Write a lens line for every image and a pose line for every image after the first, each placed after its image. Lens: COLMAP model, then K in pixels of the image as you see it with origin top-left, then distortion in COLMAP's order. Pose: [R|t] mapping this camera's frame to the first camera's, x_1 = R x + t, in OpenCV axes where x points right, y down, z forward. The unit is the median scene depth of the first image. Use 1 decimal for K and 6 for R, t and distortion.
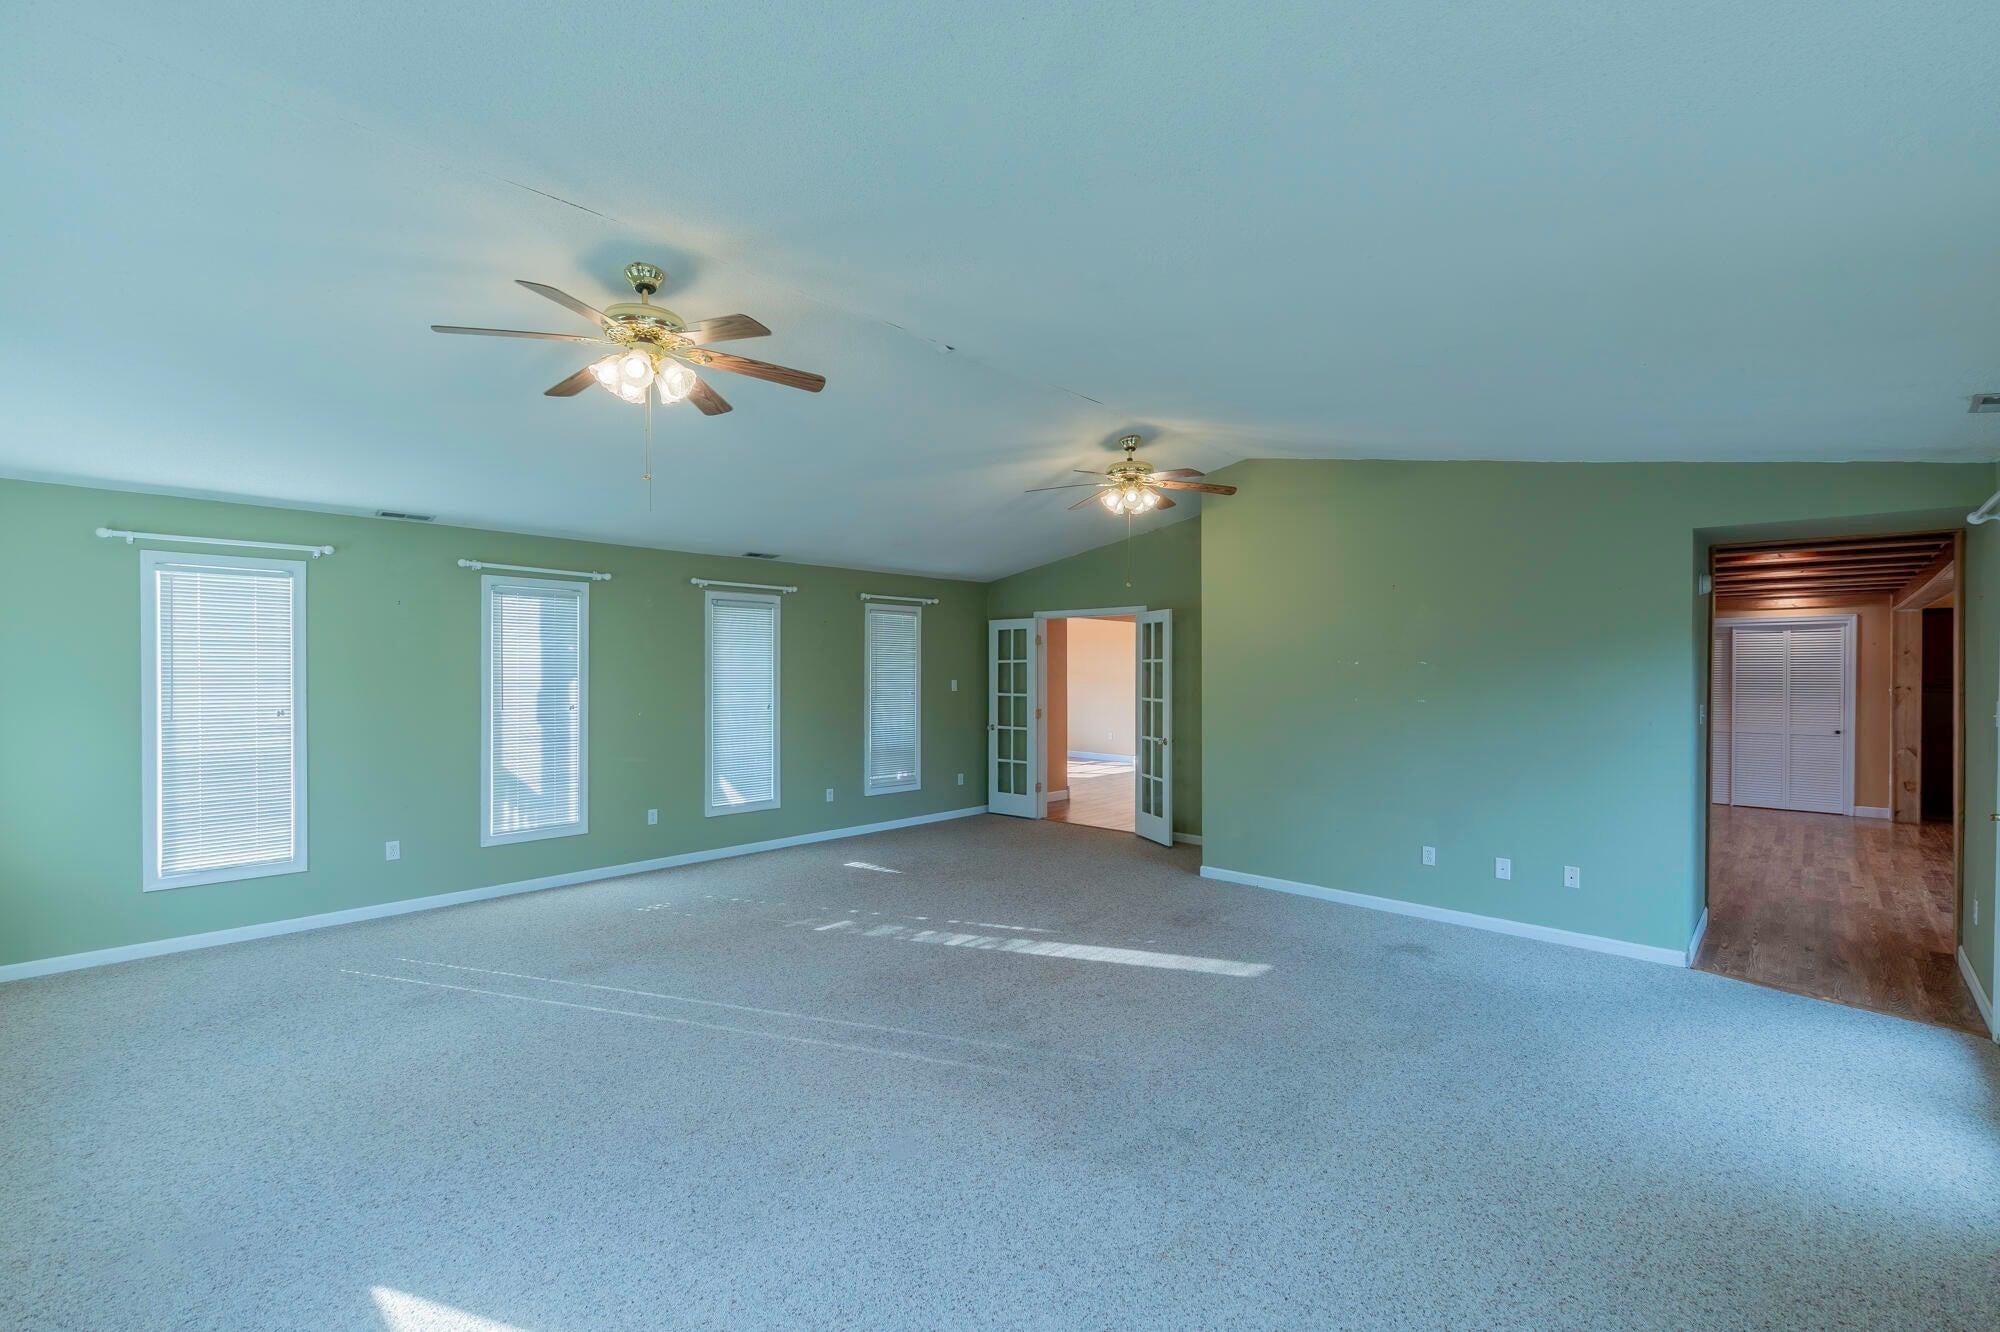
lens RADIAL K [[875.7, 0, 1028.4], [0, 875.7, 671.7], [0, 0, 1]] dist [0.012112, -0.002389]
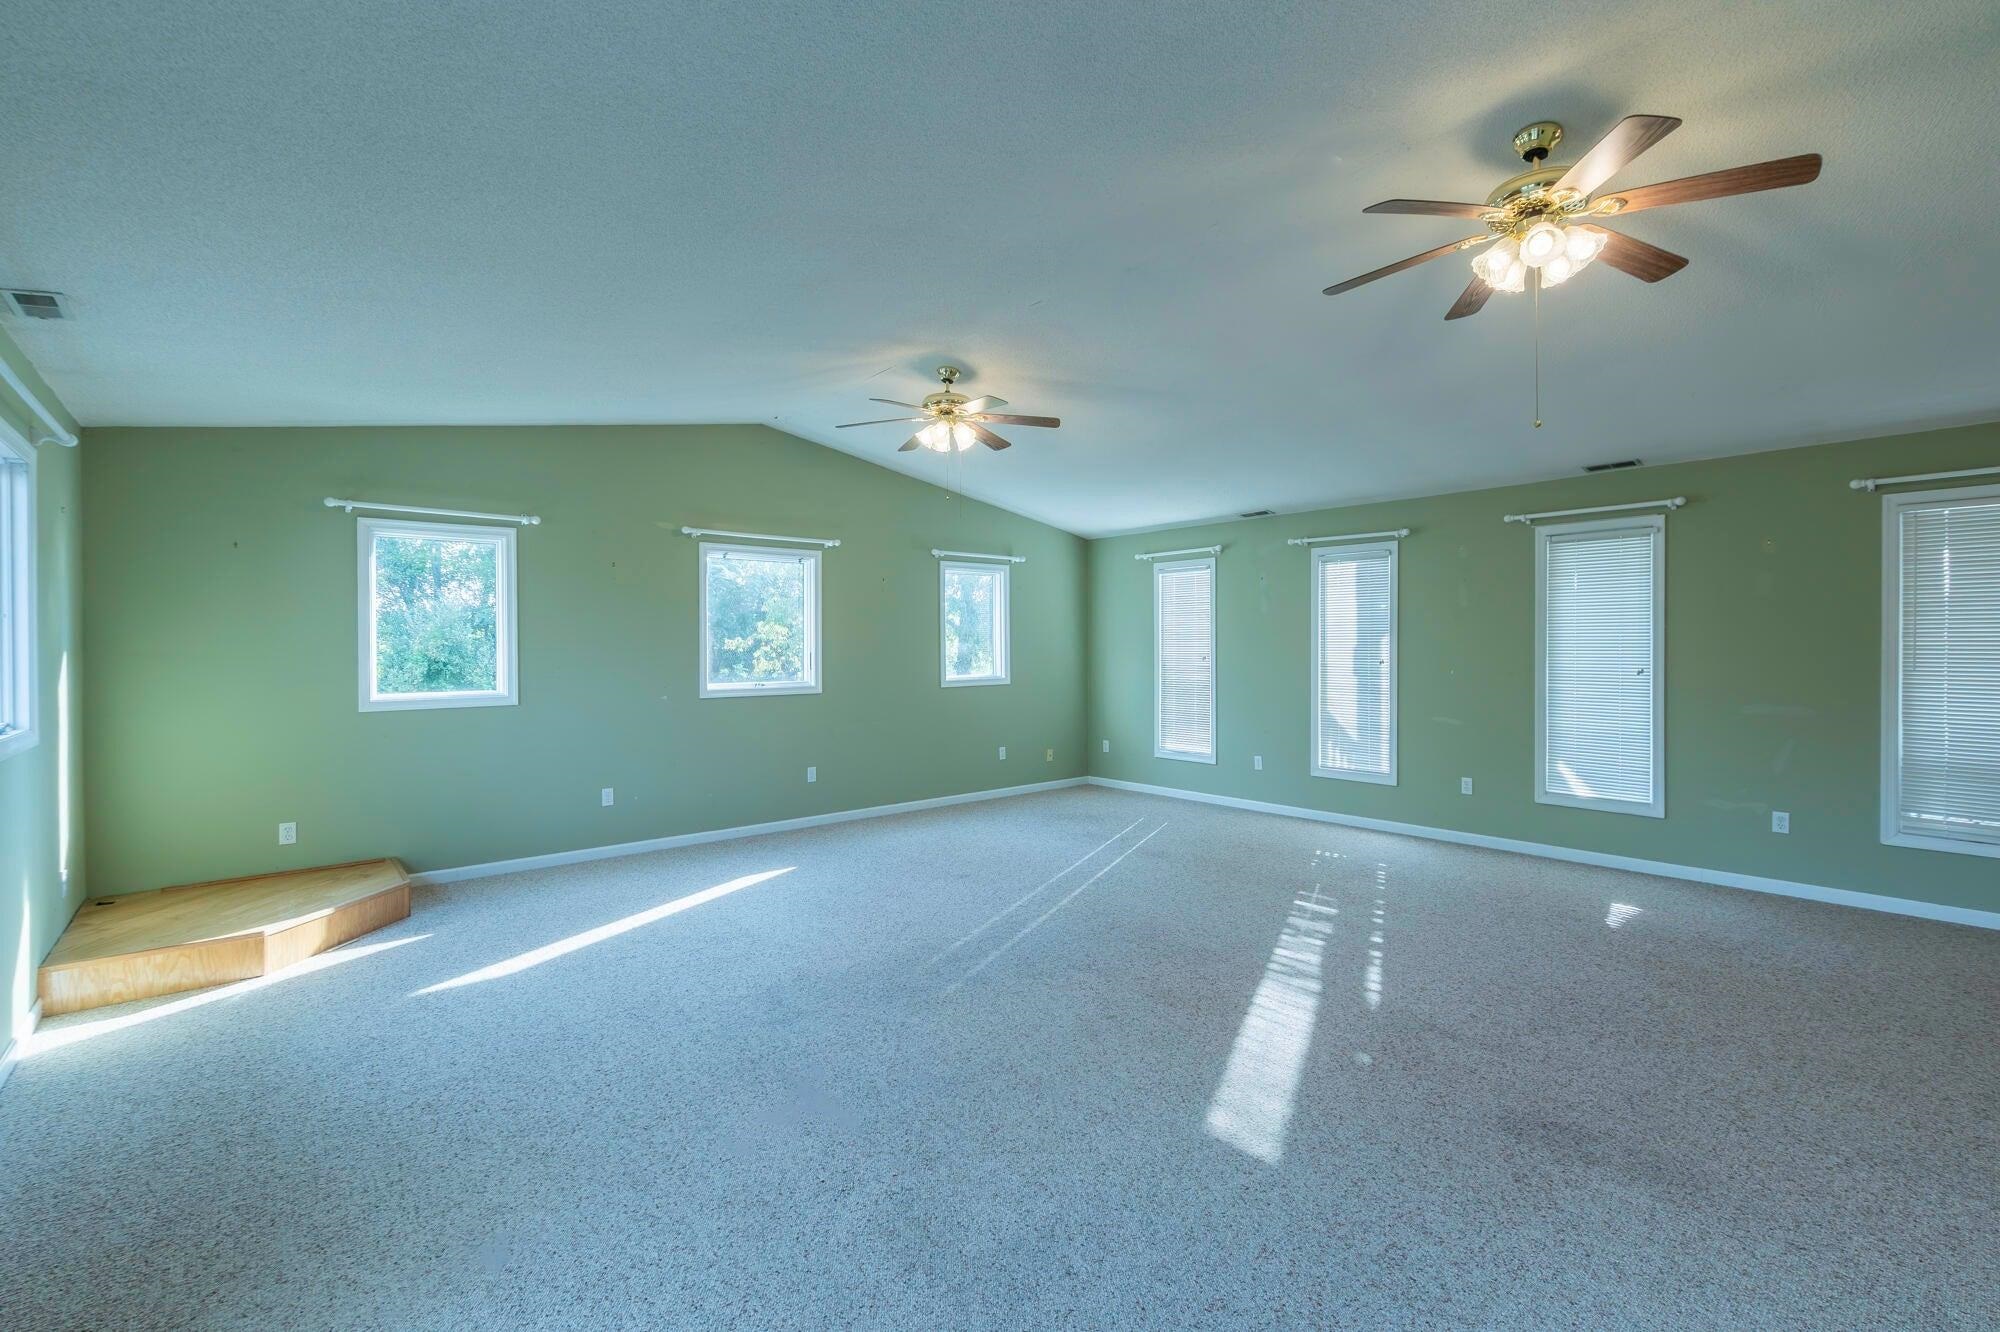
lens RADIAL K [[875.7, 0, 982.4], [0, 875.7, 657.5], [0, 0, 1]] dist [0.012112, -0.002389]
pose [[-0.132543, 0.001527, -0.991176, 0.608949], [-0.009049, 0.999955, 0.002751, 0.038437], [0.991136, 0.009334, -0.132523, 0.699040]]
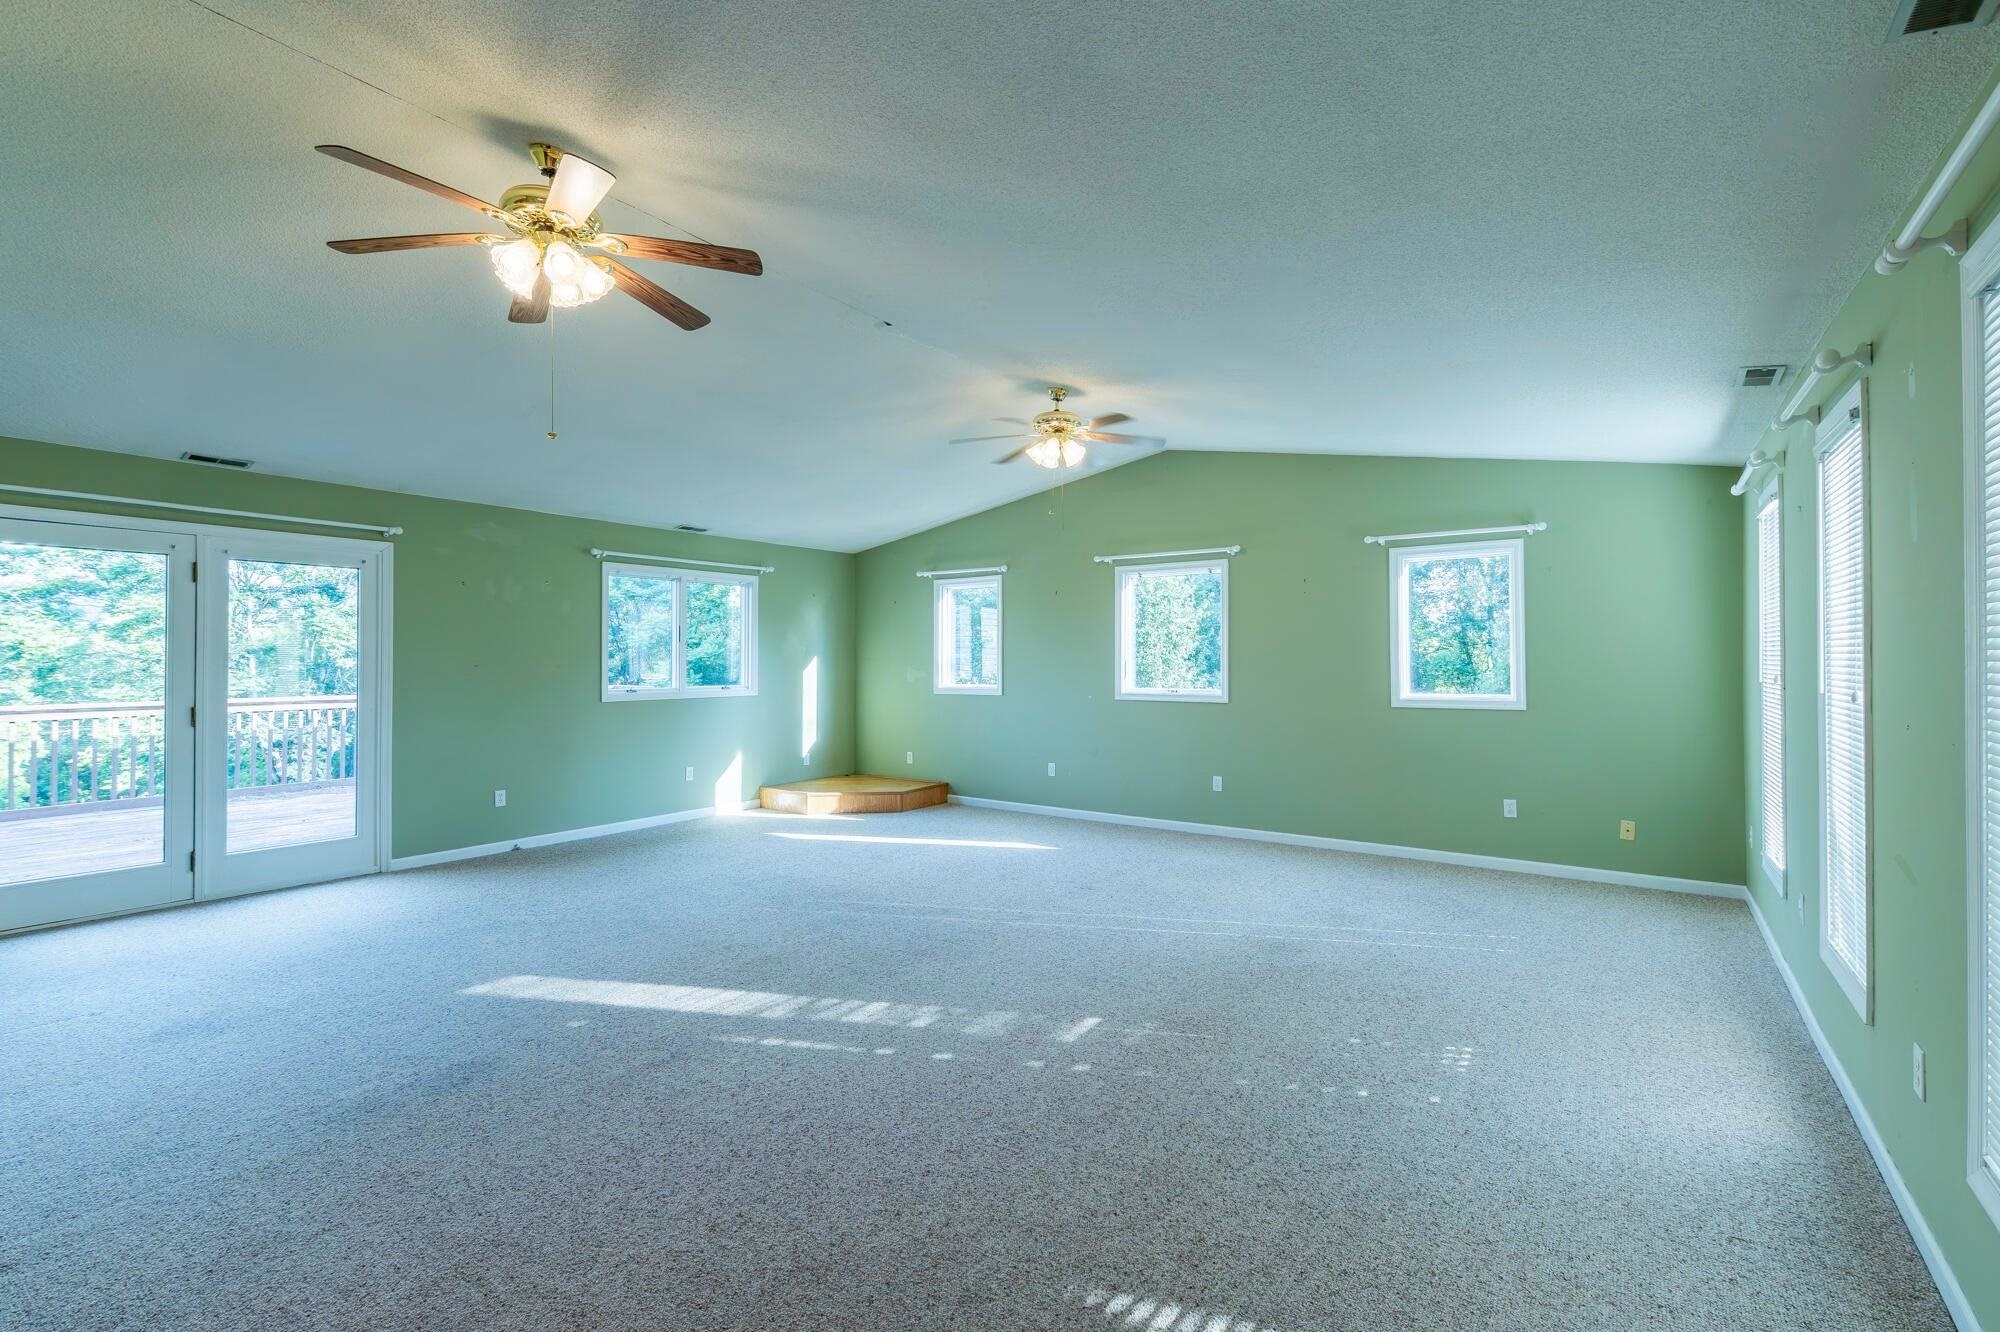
lens RADIAL K [[875.7, 0, 1019.5], [0, 875.7, 659.9], [0, 0, 1]] dist [0.012112, -0.002389]
pose [[-0.991292, -0.006865, -0.131501, -0.086665], [-0.008727, 0.999870, 0.013584, 0.021259], [0.131390, 0.014614, -0.991223, 1.420965]]
